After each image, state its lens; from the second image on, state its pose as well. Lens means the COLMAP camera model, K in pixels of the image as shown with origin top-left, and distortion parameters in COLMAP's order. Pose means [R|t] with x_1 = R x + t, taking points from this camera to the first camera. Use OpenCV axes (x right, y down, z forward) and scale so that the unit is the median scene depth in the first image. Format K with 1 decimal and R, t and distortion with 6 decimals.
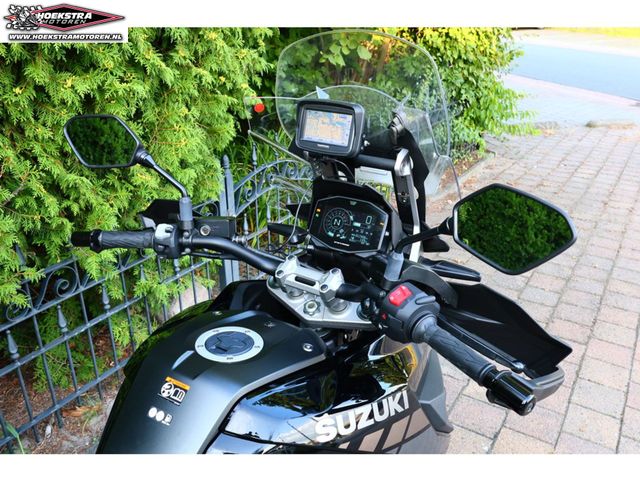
lens RADIAL K [[573.1, 0, 320.0], [0, 573.1, 240.0], [0, 0, 1]] dist [-0.003270, -0.001350]
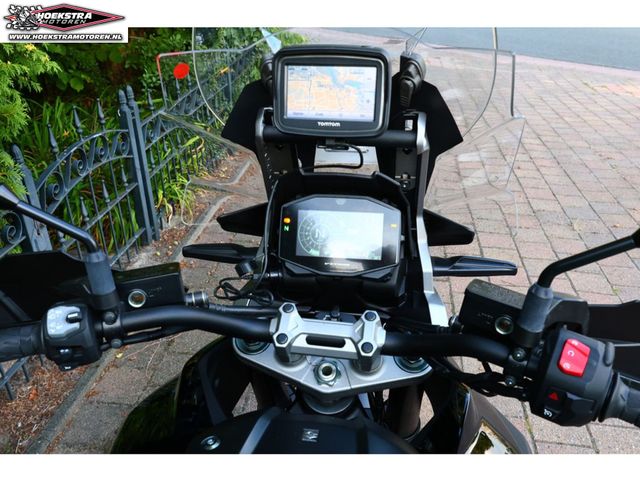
lens RADIAL K [[559.2, 0, 320.0], [0, 559.2, 240.0], [0, 0, 1]] dist [0.004324, 0.011379]
pose [[0.909537, -0.202845, 0.362763, -0.227344], [0.172121, 0.978284, 0.115475, -0.107450], [-0.378308, -0.042590, 0.924699, 0.427103]]
